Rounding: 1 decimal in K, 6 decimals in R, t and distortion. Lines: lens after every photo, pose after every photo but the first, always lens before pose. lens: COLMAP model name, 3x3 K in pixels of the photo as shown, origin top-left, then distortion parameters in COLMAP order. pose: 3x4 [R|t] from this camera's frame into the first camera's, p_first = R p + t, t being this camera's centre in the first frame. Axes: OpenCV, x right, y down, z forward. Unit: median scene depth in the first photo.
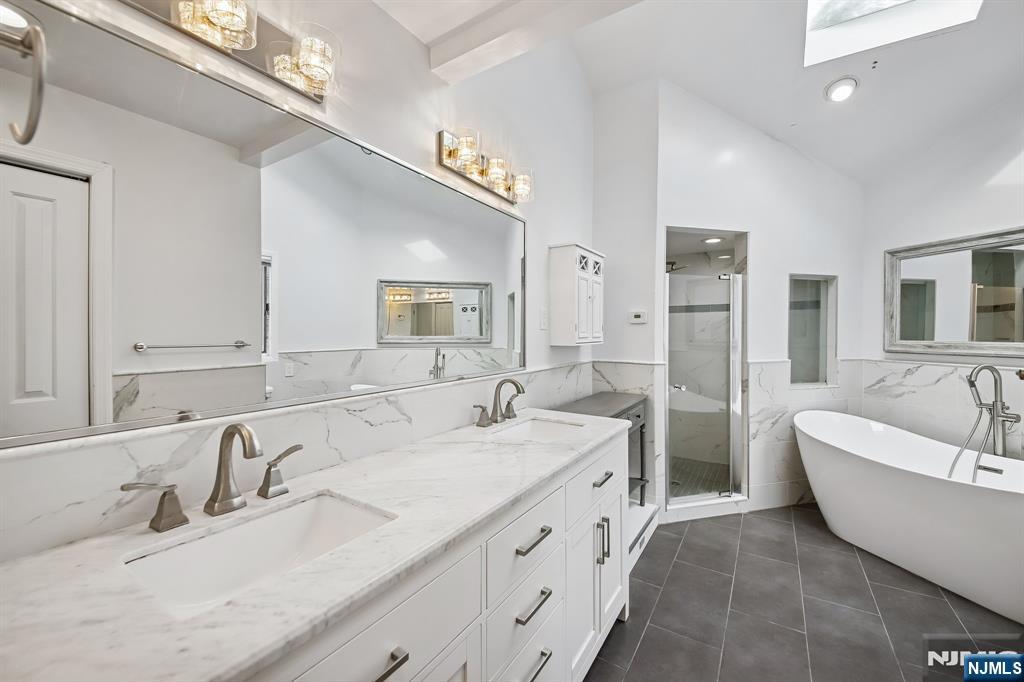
lens RADIAL K [[404.2, 0, 508.1], [0, 404.2, 335.6], [0, 0, 1]] dist [0.000194, -0.010700]
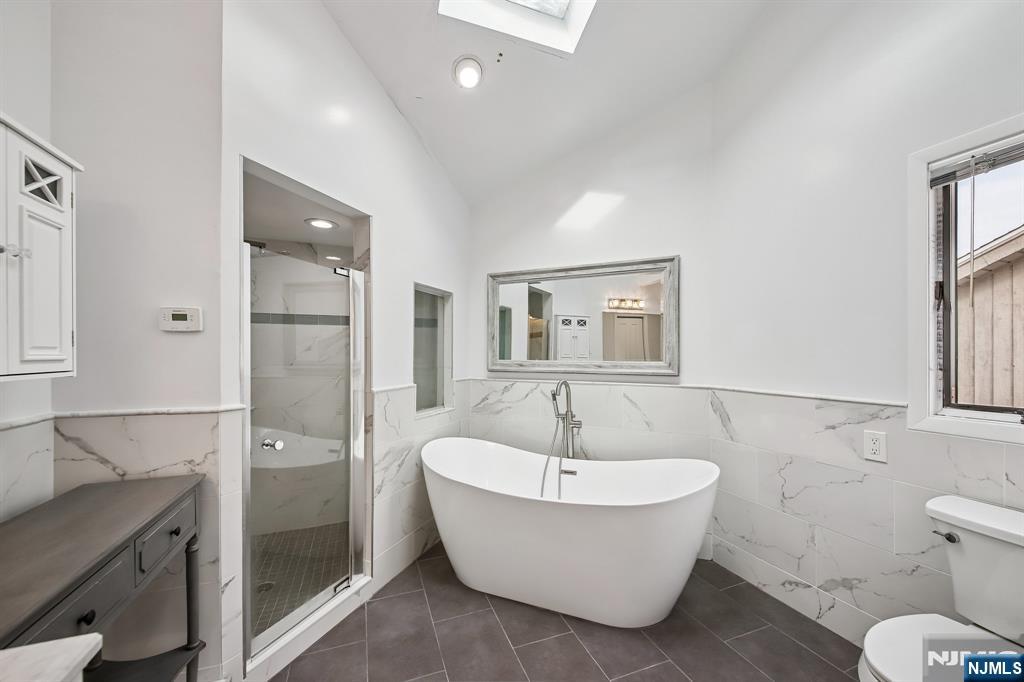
lens RADIAL K [[411.1, 0, 513.6], [0, 411.1, 353.1], [0, 0, 1]] dist [0.053919, -0.034610]
pose [[0.603352, 0.002307, 0.797471, 0.140871], [0.003156, 0.999981, -0.005280, 0.000051], [-0.797468, 0.005703, 0.603334, 0.328819]]
